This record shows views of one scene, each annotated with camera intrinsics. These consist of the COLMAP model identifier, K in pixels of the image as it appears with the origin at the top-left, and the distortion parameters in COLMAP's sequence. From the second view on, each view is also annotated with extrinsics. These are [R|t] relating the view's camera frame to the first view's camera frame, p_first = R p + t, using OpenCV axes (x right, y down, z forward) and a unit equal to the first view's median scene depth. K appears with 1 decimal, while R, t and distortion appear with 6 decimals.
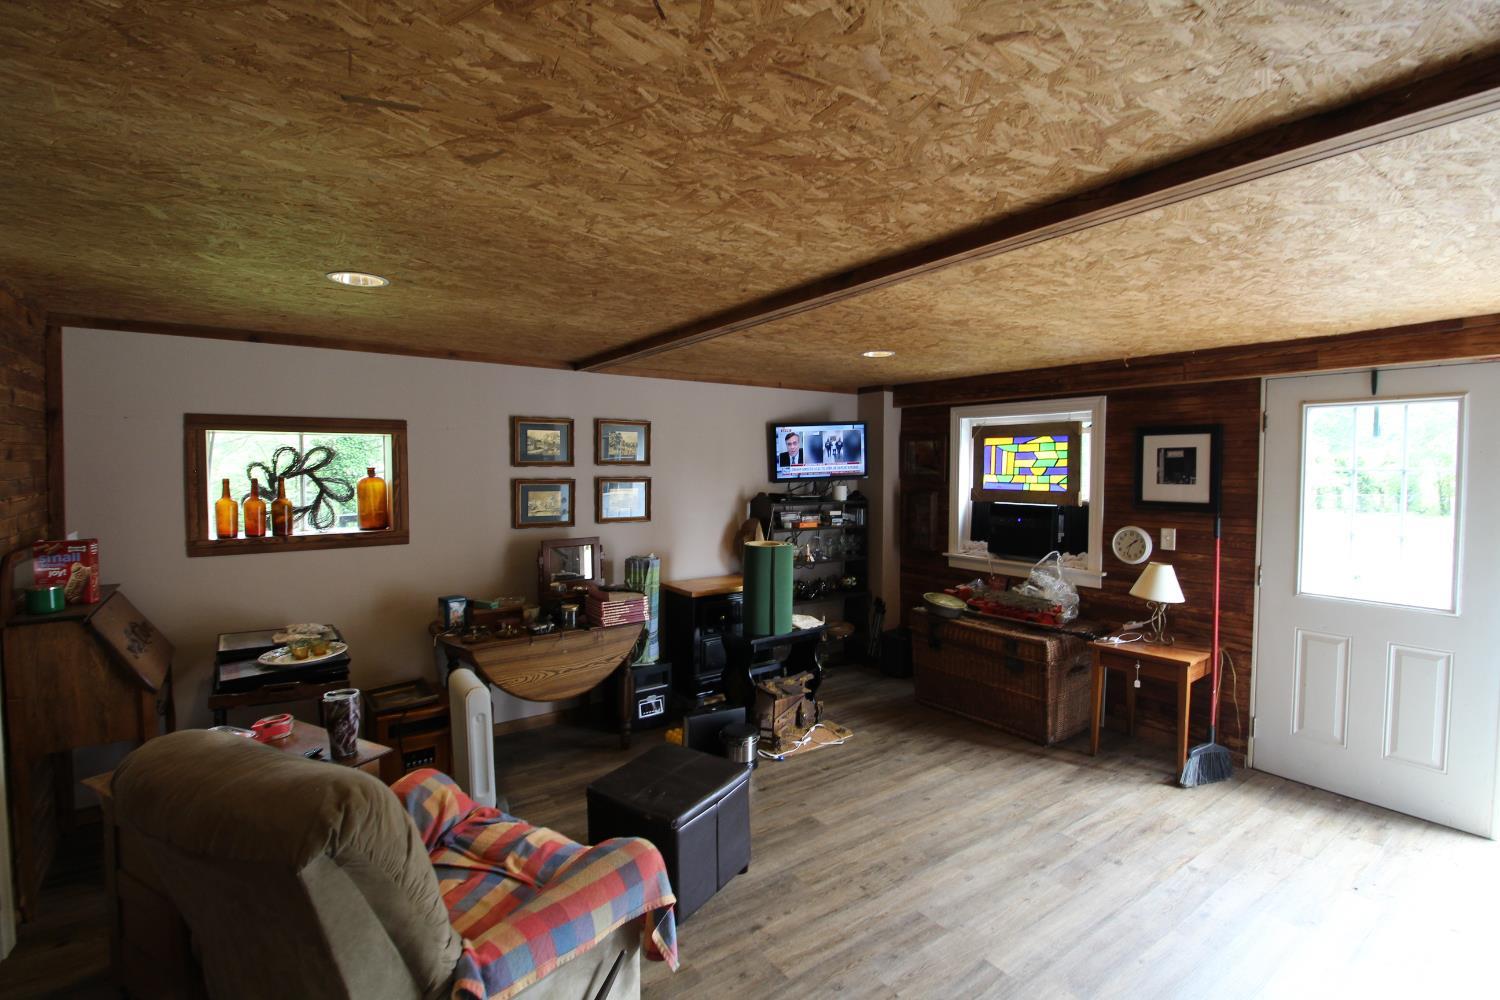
lens RADIAL K [[696.4, 0, 757.1], [0, 696.4, 490.4], [0, 0, 1]] dist [-0.001679, -0.011755]
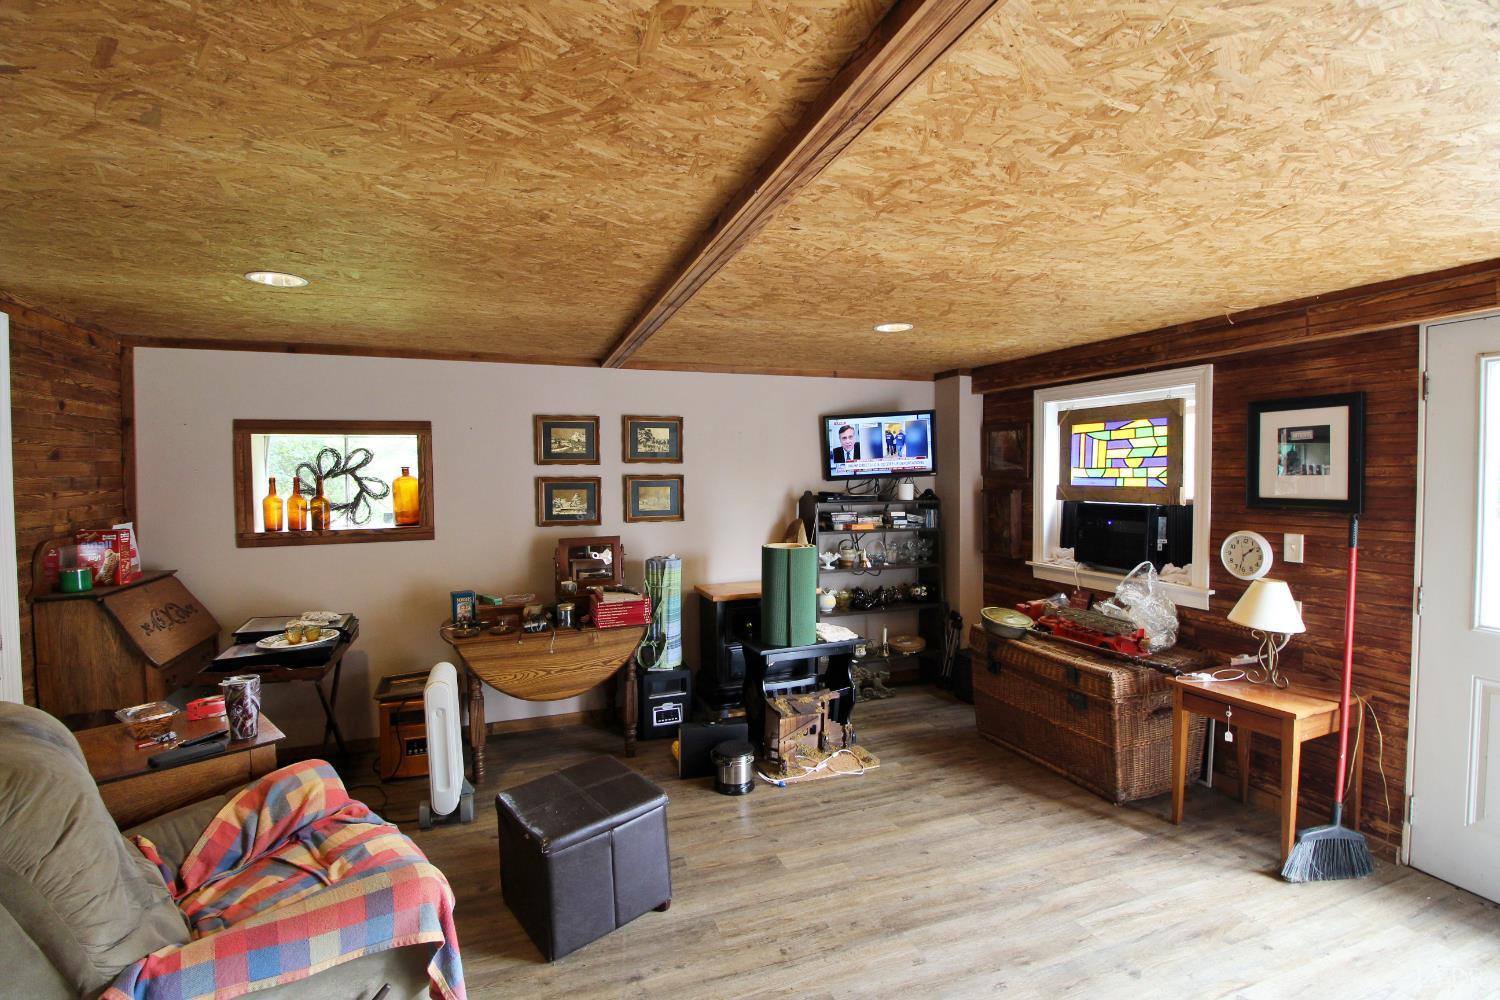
lens RADIAL K [[695.5, 0, 754.9], [0, 695.5, 493.4], [0, 0, 1]] dist [-0.002118, -0.012153]
pose [[0.963106, -0.003572, -0.269100, 0.249115], [0.002326, 0.999985, -0.004946, 0.014178], [0.269114, 0.004137, 0.963099, 0.127752]]
